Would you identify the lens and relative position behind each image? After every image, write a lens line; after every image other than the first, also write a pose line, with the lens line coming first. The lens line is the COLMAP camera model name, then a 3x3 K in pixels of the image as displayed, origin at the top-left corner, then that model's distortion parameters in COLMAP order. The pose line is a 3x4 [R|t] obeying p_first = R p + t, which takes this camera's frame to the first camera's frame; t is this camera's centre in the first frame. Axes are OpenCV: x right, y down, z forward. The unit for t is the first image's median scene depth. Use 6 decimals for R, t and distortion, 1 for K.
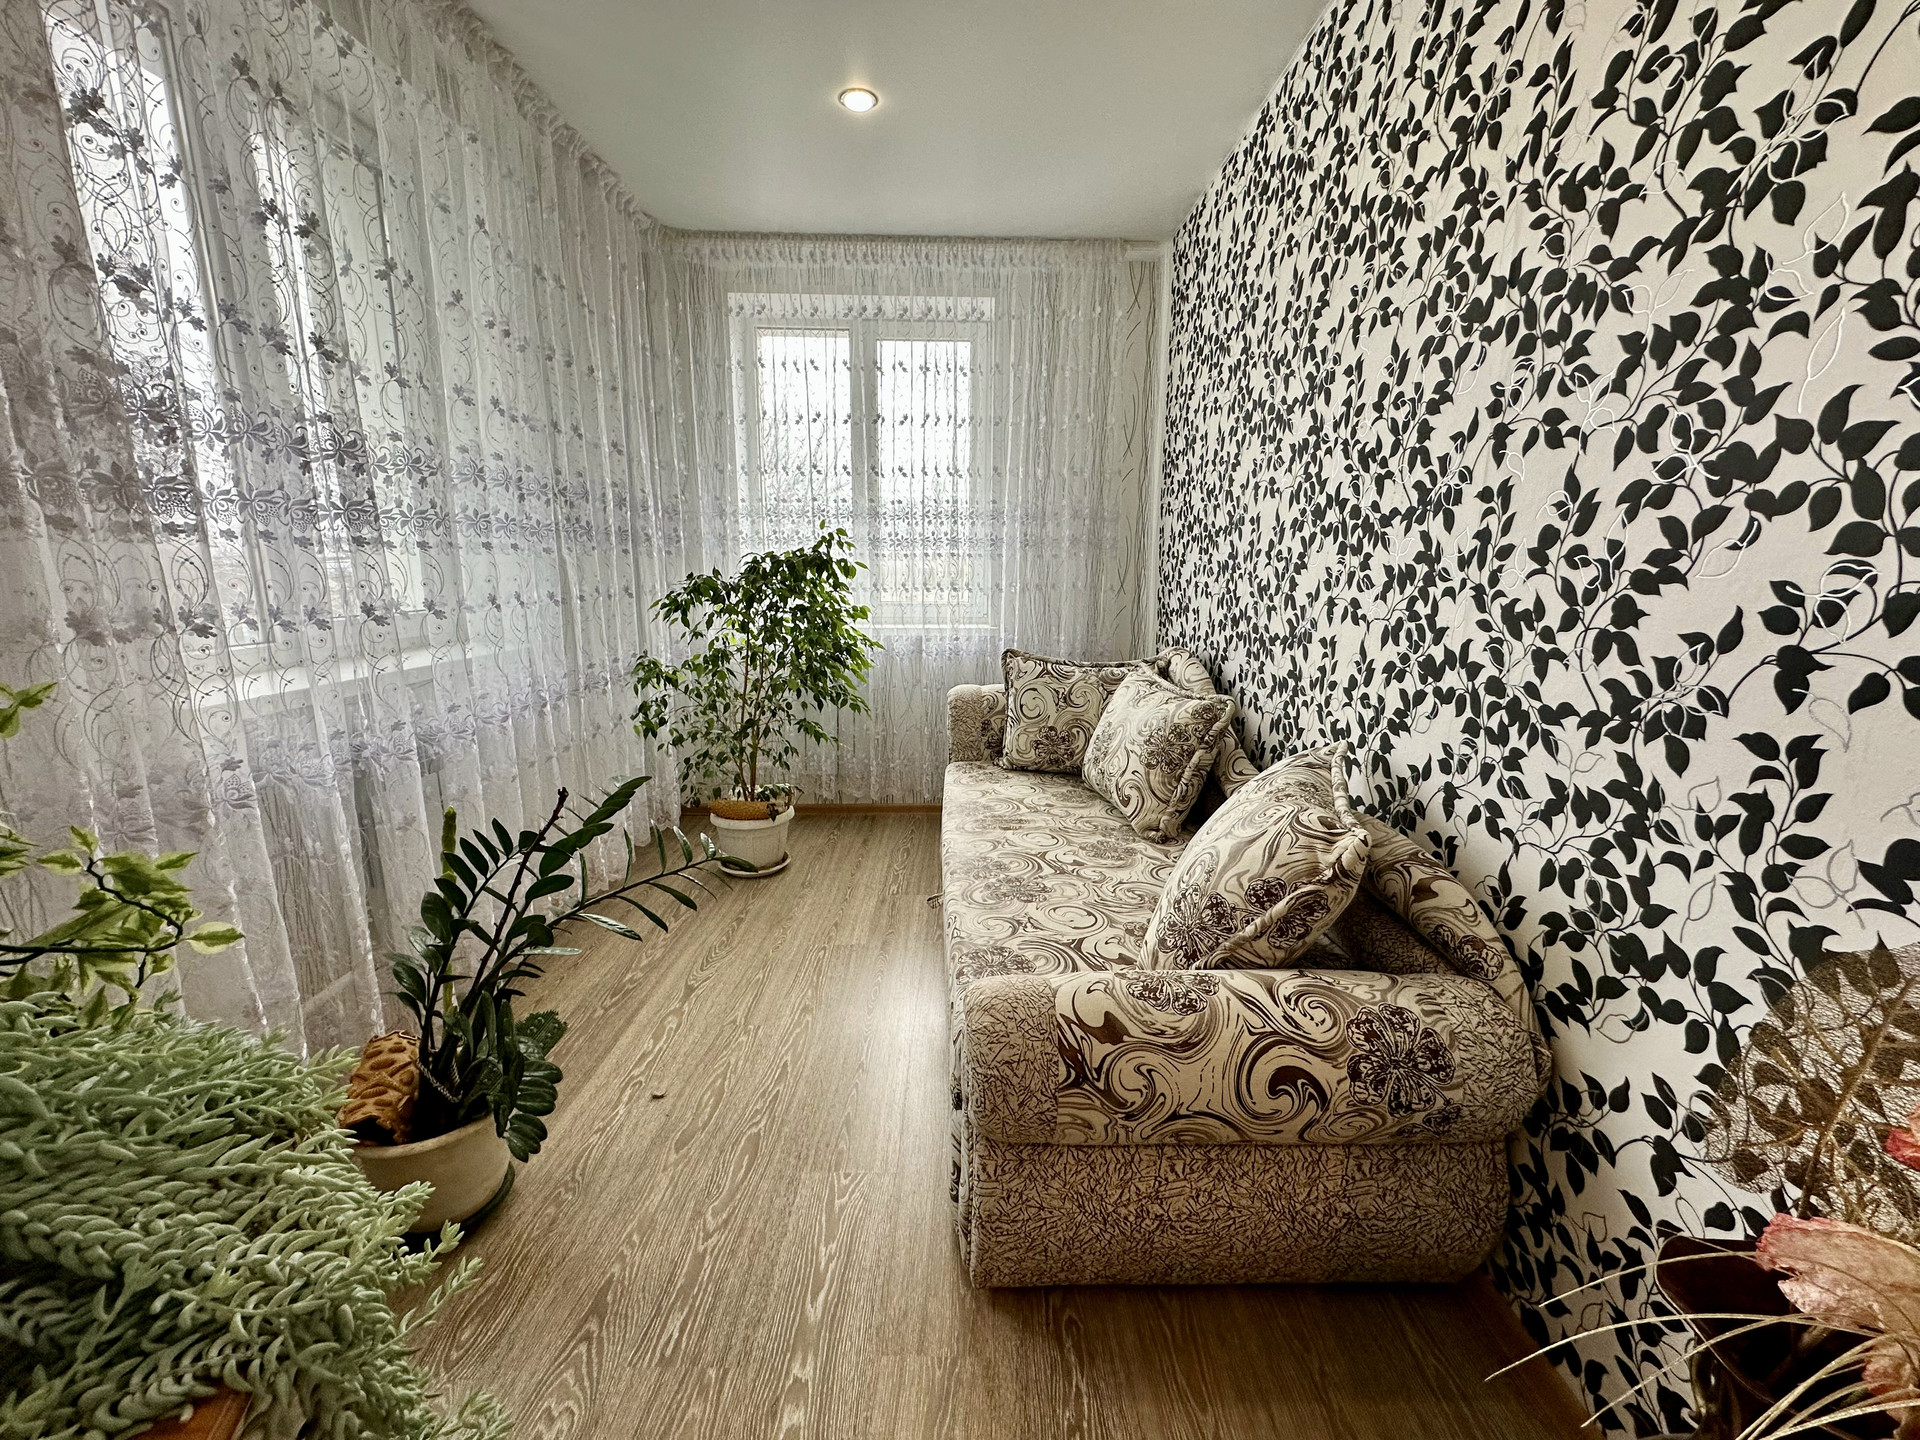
lens RADIAL K [[765.8, 0, 959.4], [0, 765.8, 718.6], [0, 0, 1]] dist [-0.002702, 0.000354]
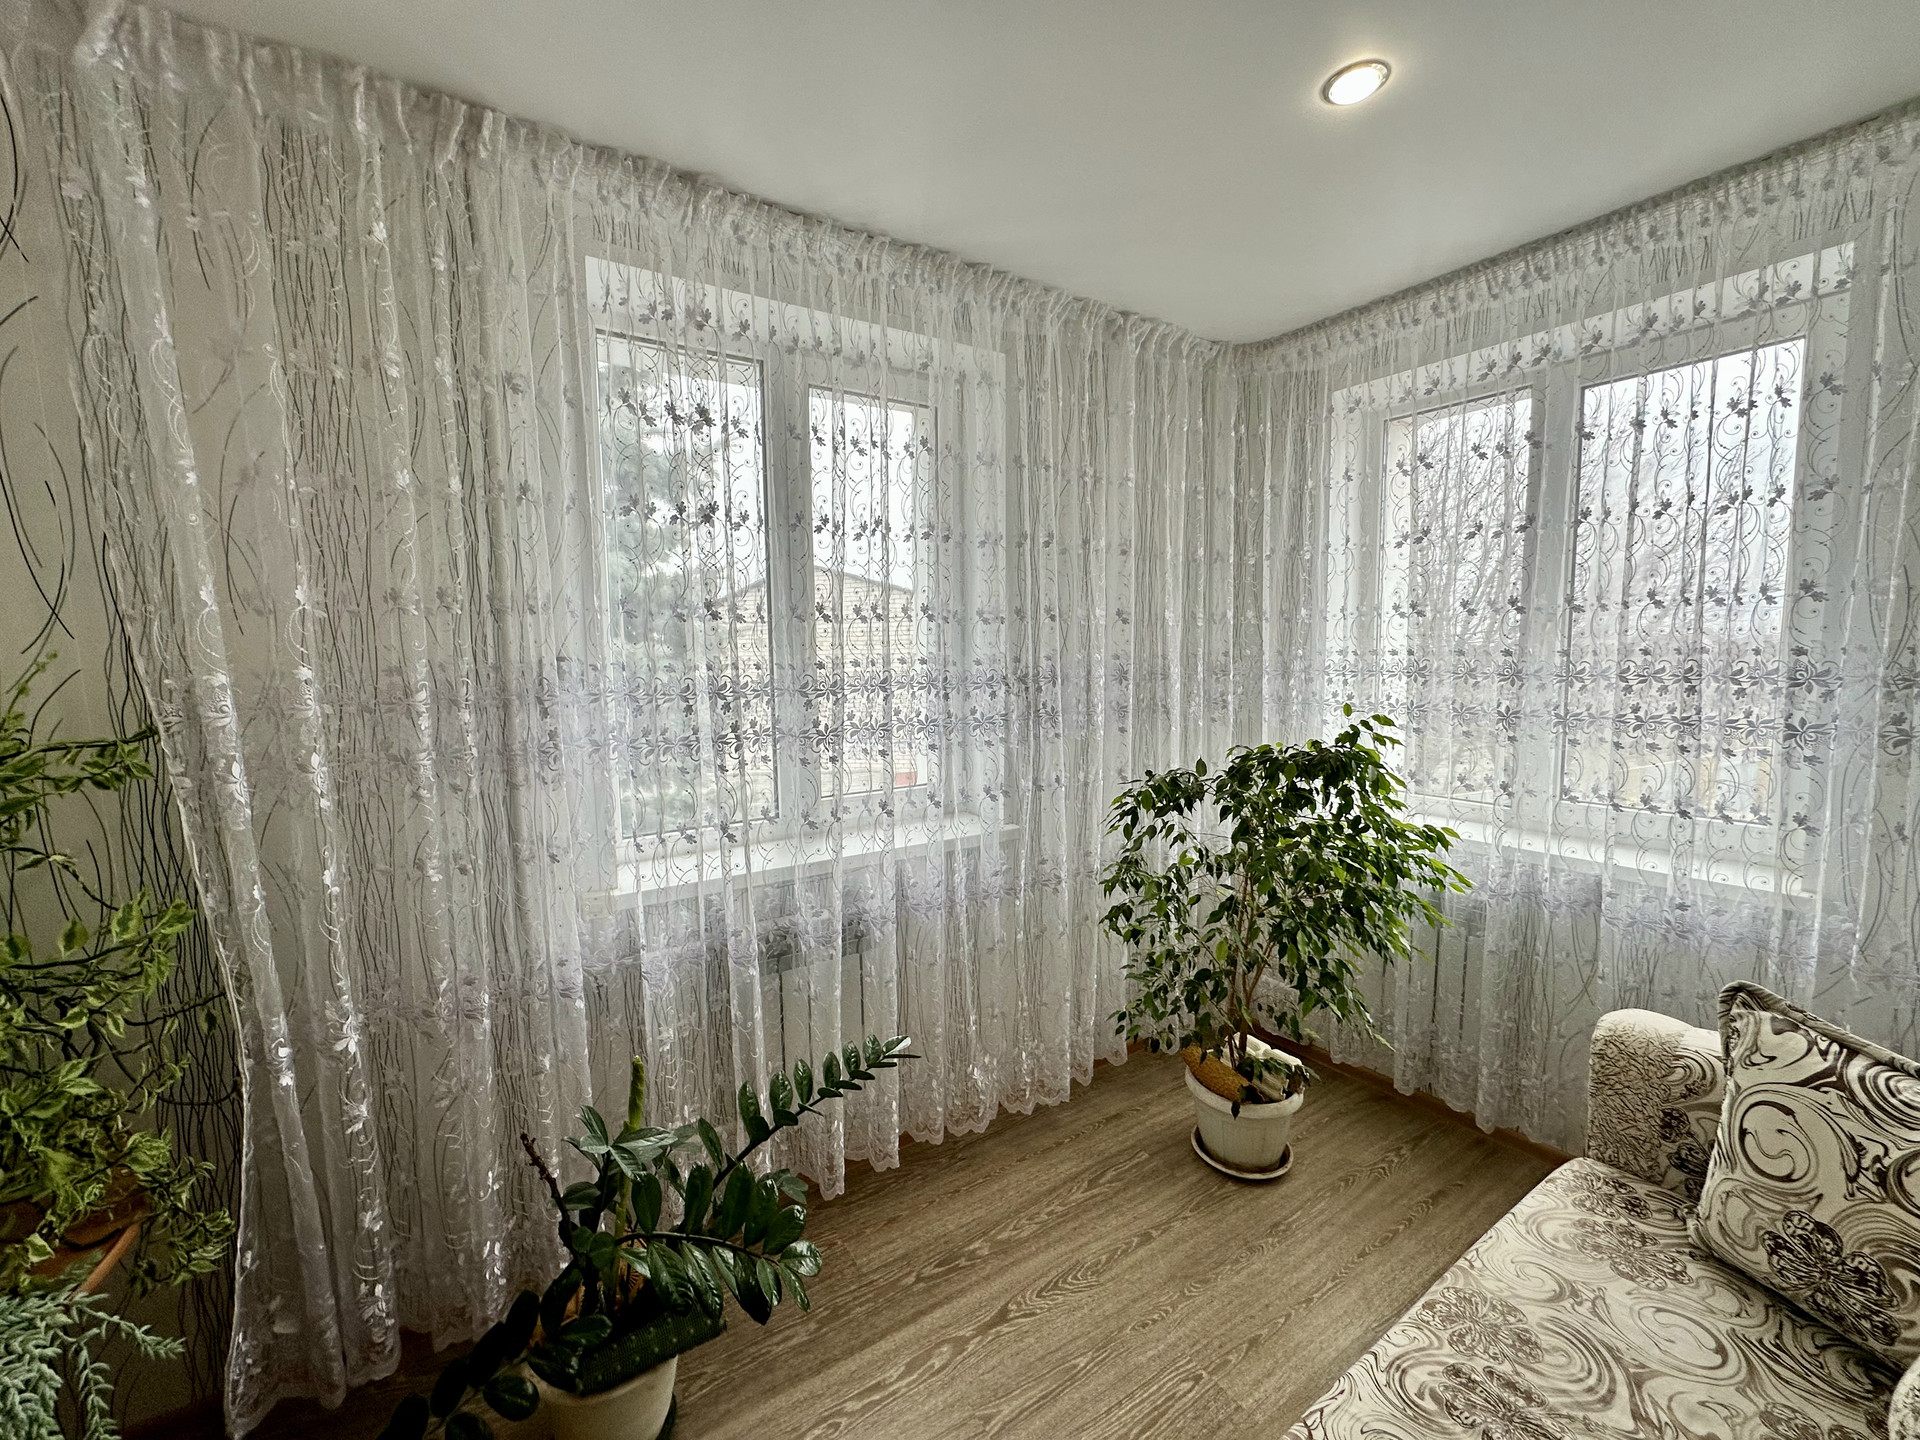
lens RADIAL K [[765.8, 0, 959.4], [0, 765.8, 718.6], [0, 0, 1]] dist [-0.002702, 0.000354]
pose [[0.548037, 0.059946, -0.834303, 0.171926], [-0.147104, 0.988790, -0.025583, -0.161106], [0.823417, 0.136749, 0.550712, 0.320975]]
